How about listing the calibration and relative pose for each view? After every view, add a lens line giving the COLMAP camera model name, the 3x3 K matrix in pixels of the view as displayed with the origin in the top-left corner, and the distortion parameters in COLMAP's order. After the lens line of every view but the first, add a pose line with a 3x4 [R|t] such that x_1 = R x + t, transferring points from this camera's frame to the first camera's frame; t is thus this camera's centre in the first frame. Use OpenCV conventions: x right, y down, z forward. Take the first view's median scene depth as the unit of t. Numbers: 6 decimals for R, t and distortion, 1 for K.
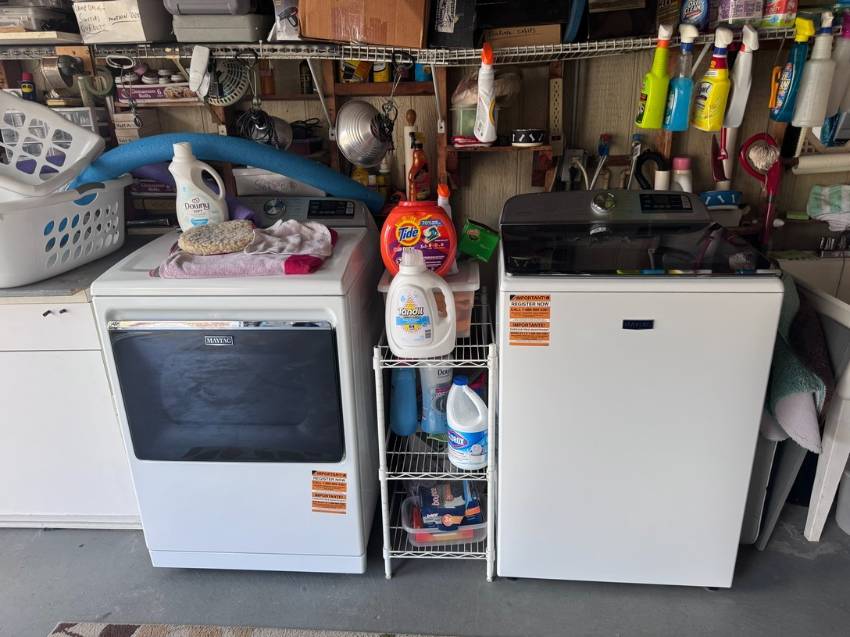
lens RADIAL K [[596.3, 0, 425.0], [0, 596.3, 318.5], [0, 0, 1]] dist [0.120189, -0.151933]
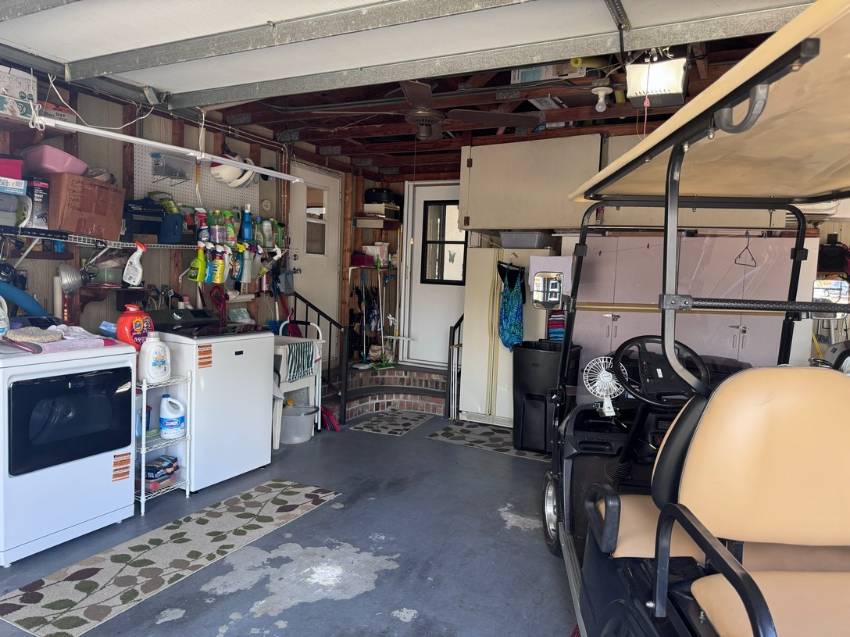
lens RADIAL K [[596.3, 0, 425.0], [0, 596.3, 318.5], [0, 0, 1]] dist [0.120189, -0.151933]
pose [[0.384114, -0.027861, 0.922865, -1.509911], [0.262619, 0.961554, -0.080278, 0.249688], [-0.885148, 0.273198, 0.376663, -0.630901]]
